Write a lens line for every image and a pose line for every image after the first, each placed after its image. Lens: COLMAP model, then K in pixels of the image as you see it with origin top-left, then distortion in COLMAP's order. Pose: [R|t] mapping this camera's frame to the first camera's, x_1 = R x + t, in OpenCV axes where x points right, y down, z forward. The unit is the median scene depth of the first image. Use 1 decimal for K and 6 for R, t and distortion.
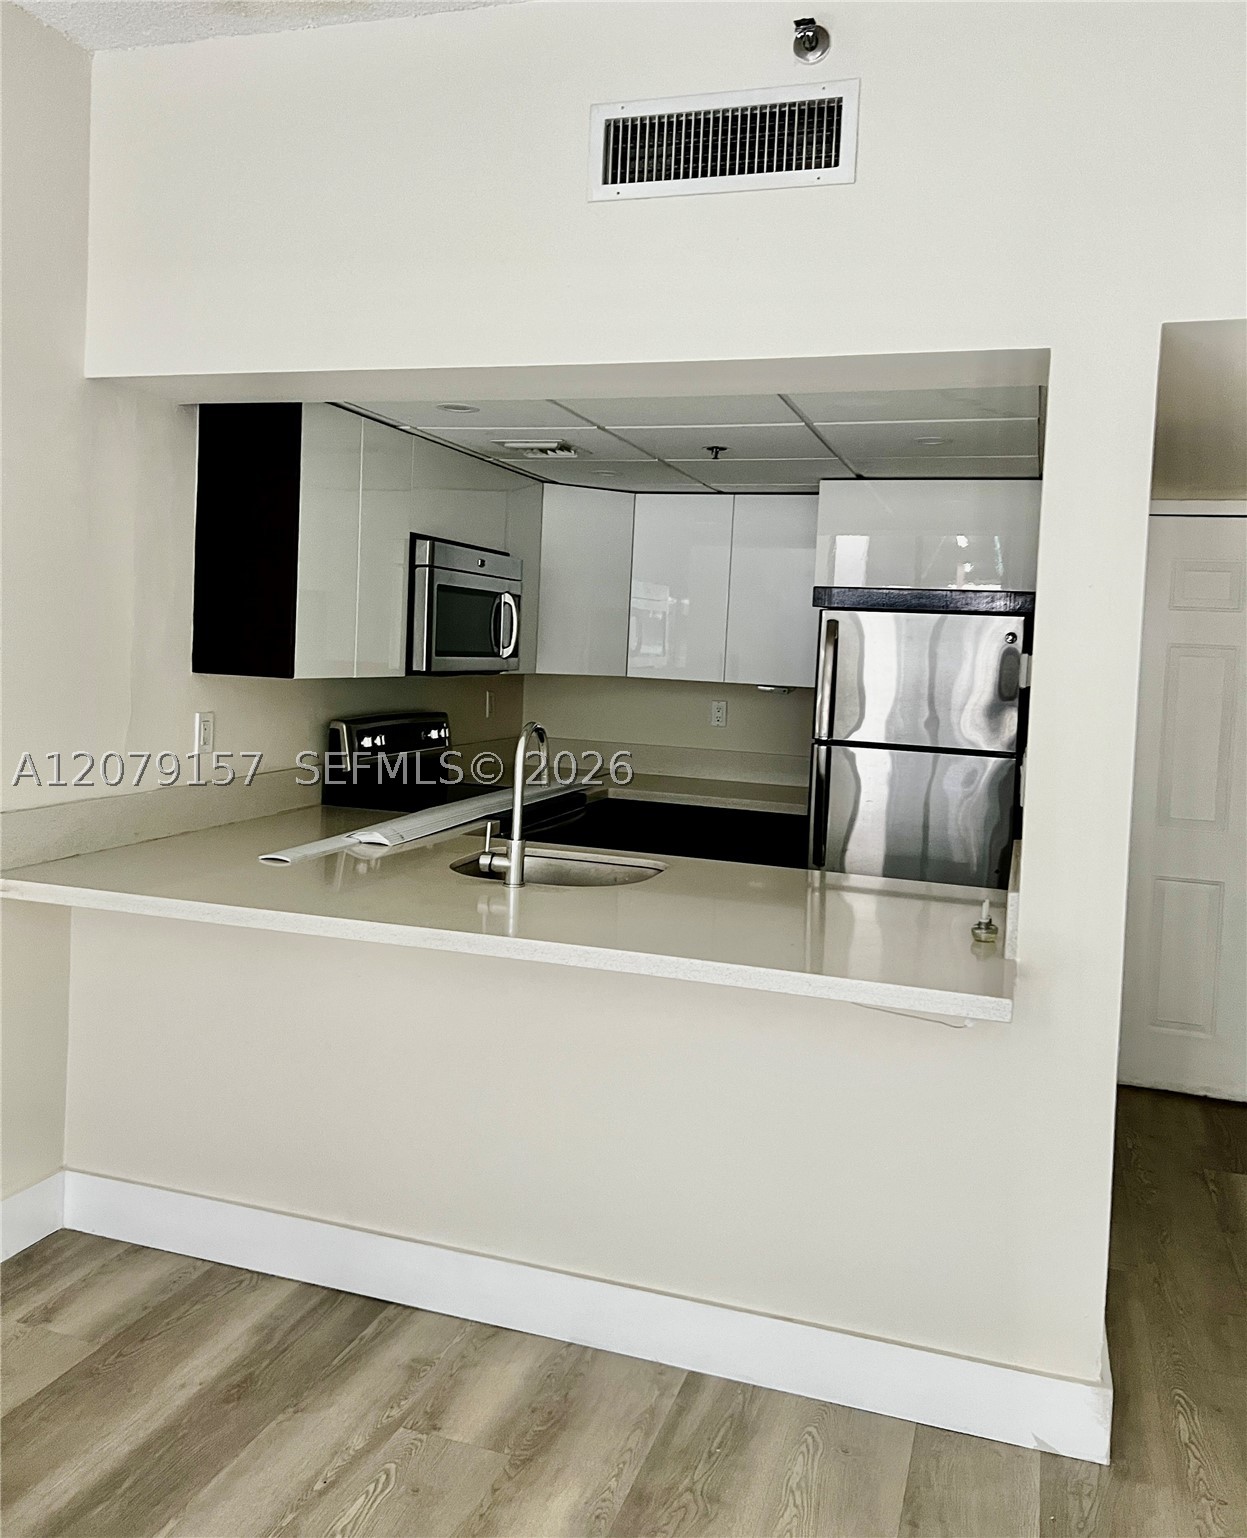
lens RADIAL K [[1227.7, 0, 622.8], [0, 1227.7, 714.7], [0, 0, 1]] dist [0.060482, -0.079467]
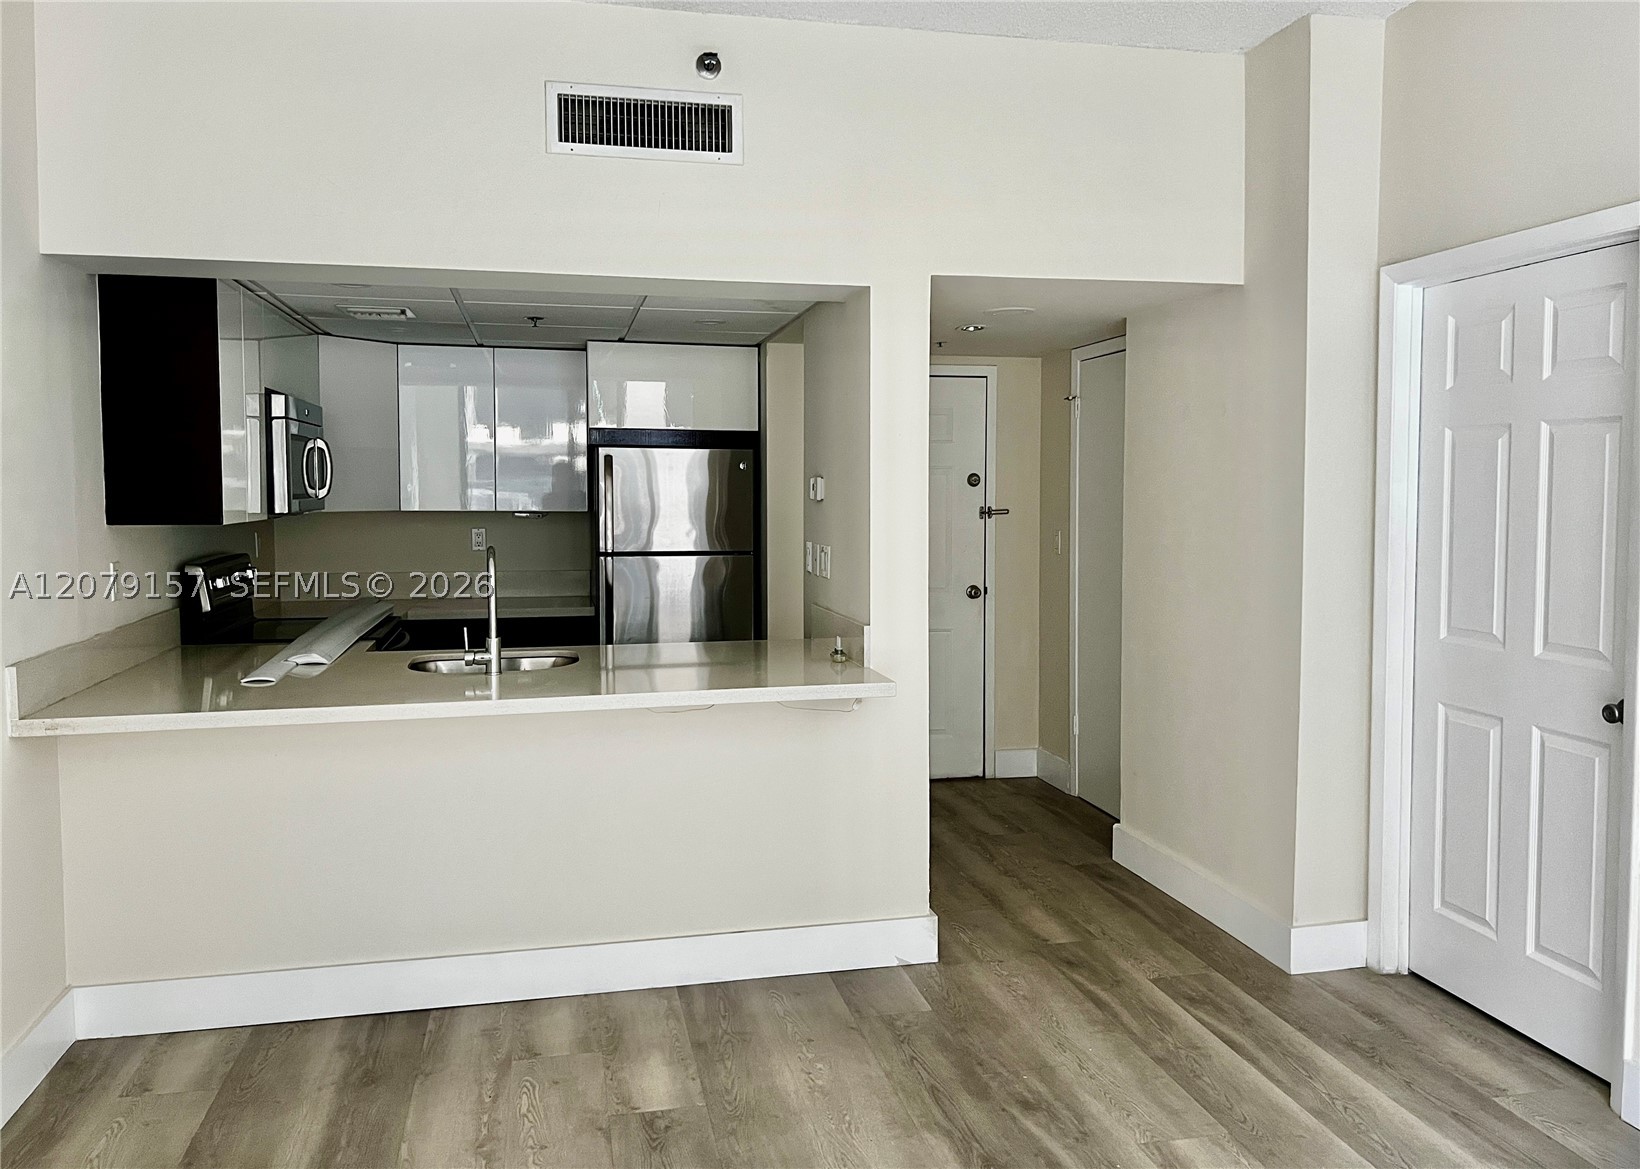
lens RADIAL K [[1261.6, 0, 820.0], [0, 1261.6, 584.5], [0, 0, 1]] dist [0.001741, -0.004423]
pose [[0.856910, -0.082292, 0.508855, -0.420454], [0.064067, 0.996523, 0.053269, -0.001782], [-0.511469, -0.013046, 0.859203, -0.275872]]
